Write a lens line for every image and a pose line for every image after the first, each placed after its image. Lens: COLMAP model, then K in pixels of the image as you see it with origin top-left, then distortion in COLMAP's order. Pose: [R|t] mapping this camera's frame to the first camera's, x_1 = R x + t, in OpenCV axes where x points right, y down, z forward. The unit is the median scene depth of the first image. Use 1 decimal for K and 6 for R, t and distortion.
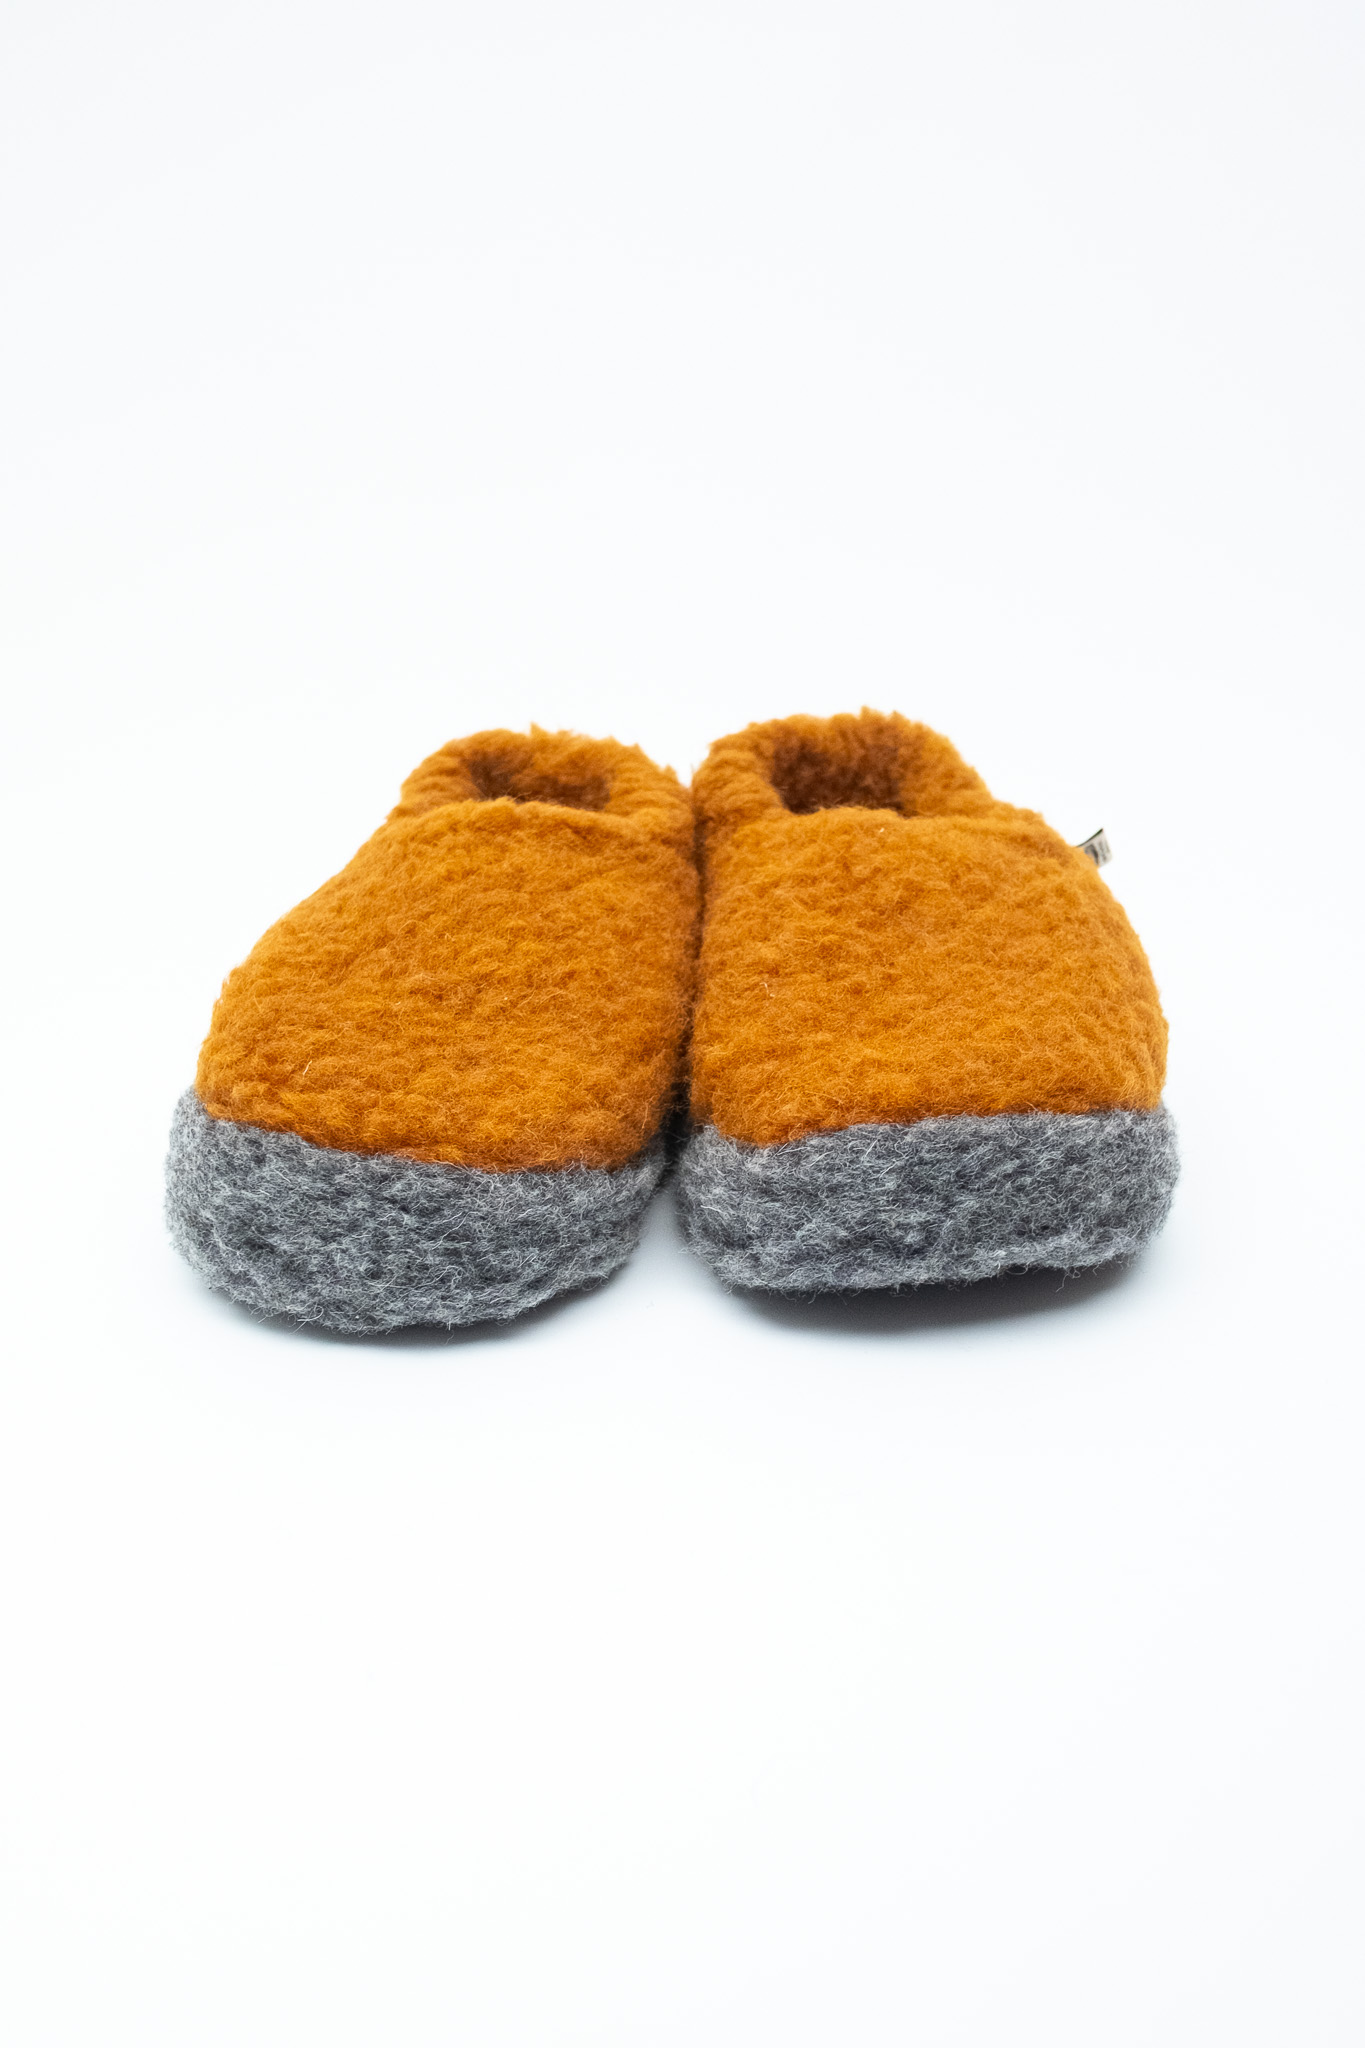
lens RADIAL K [[1630.5, 0, 685.0], [0, 1630.5, 1035.4], [0, 0, 1]] dist [0.013402, 0.003012]
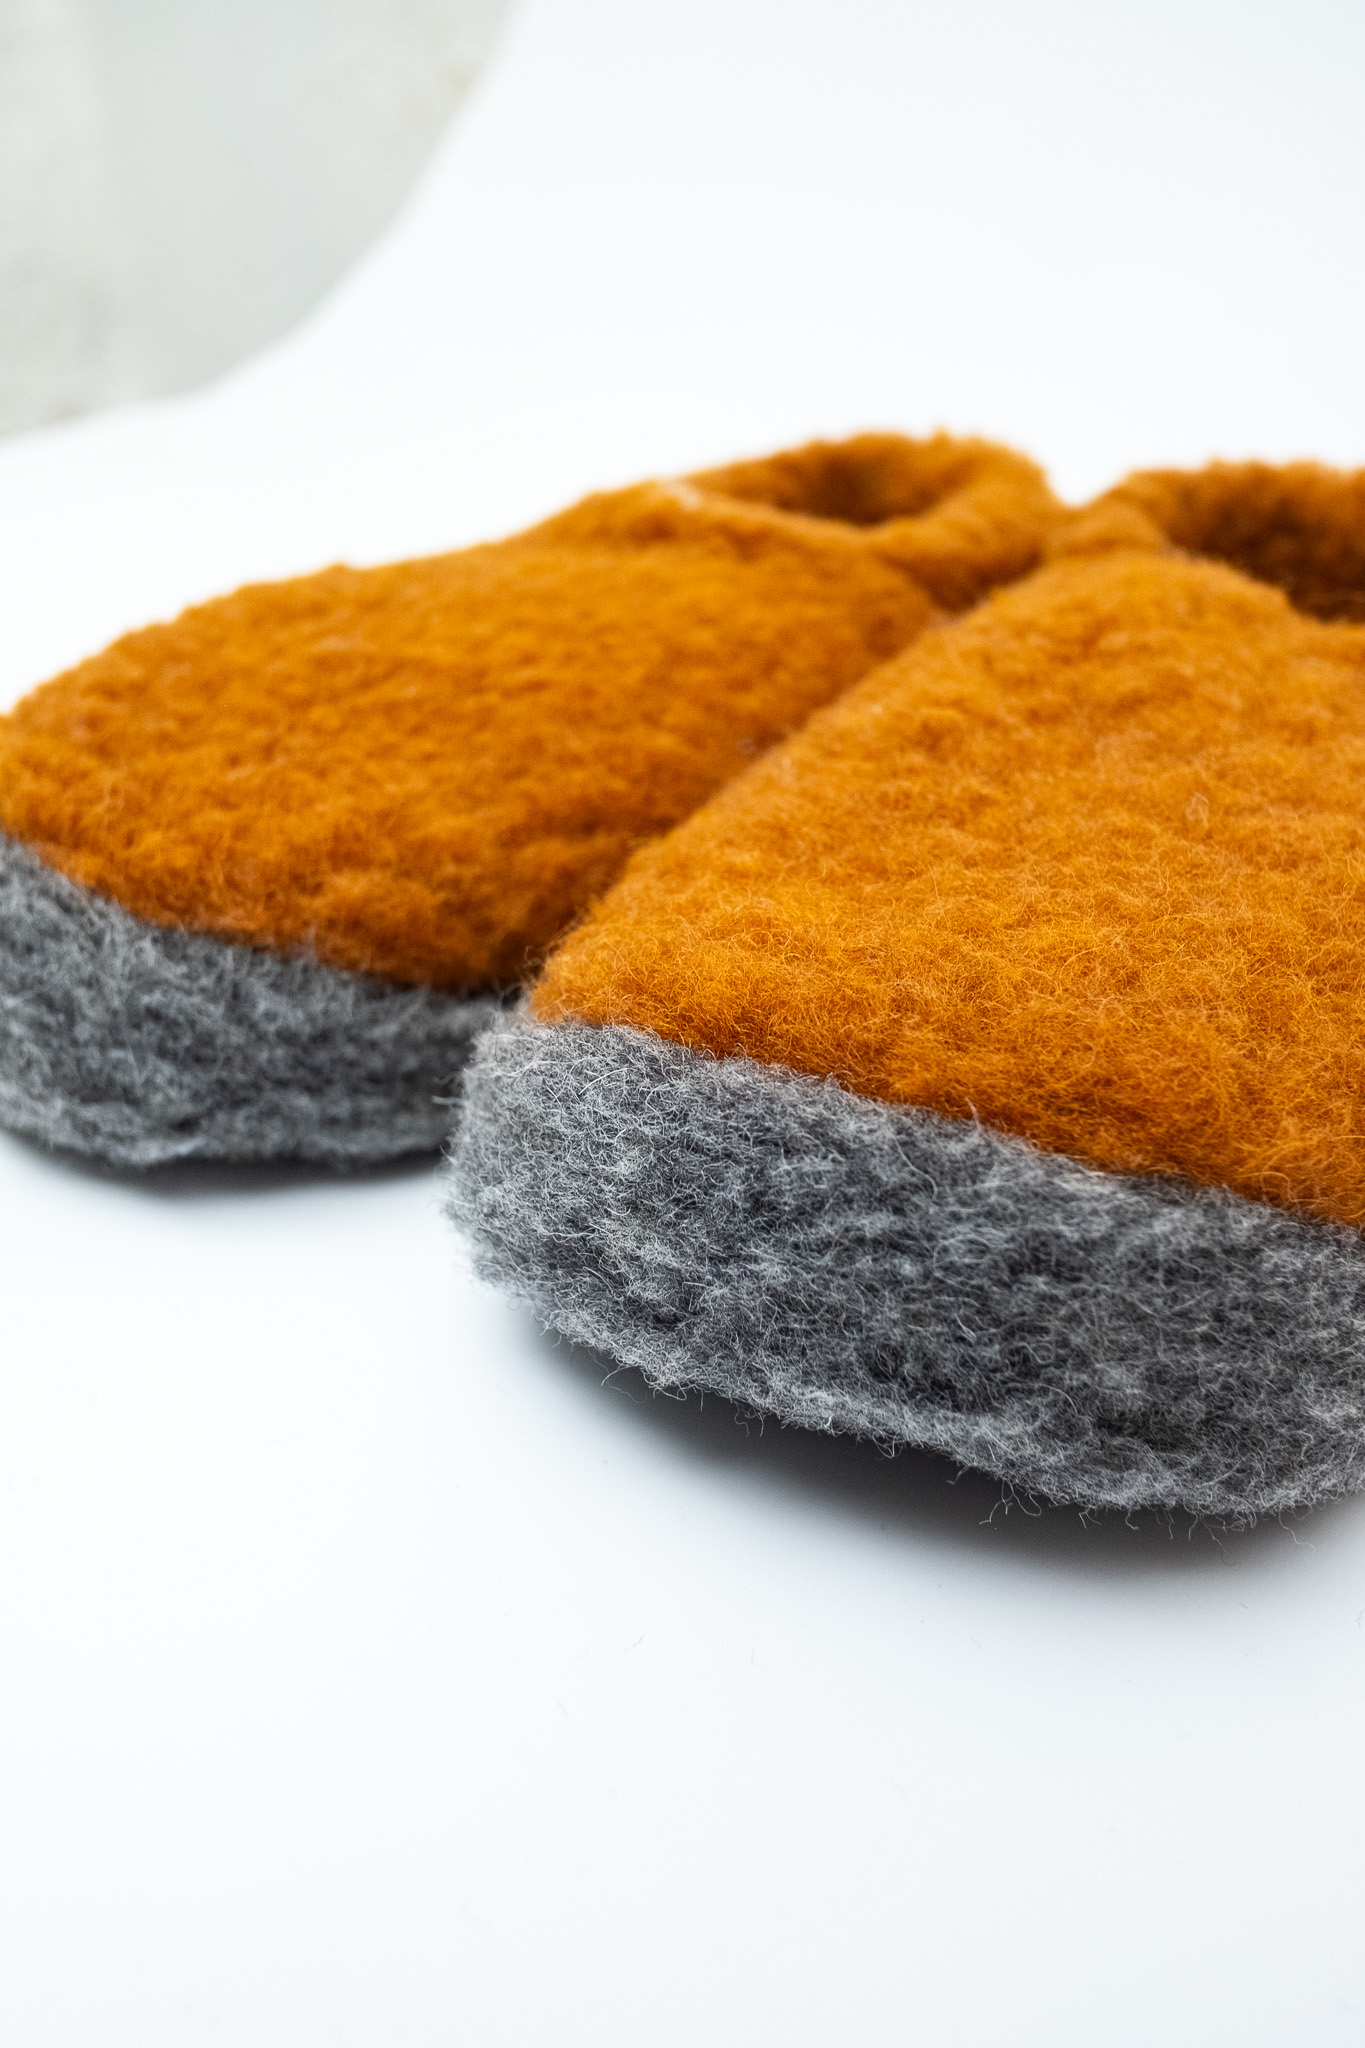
lens RADIAL K [[1630.5, 0, 685.3], [0, 1630.5, 1007.8], [0, 0, 1]] dist [0.013402, 0.003012]
pose [[0.869903, 0.311396, -0.382494, 0.298415], [-0.284570, 0.950280, 0.126446, -0.014429], [0.402851, -0.001149, 0.915265, 0.573466]]
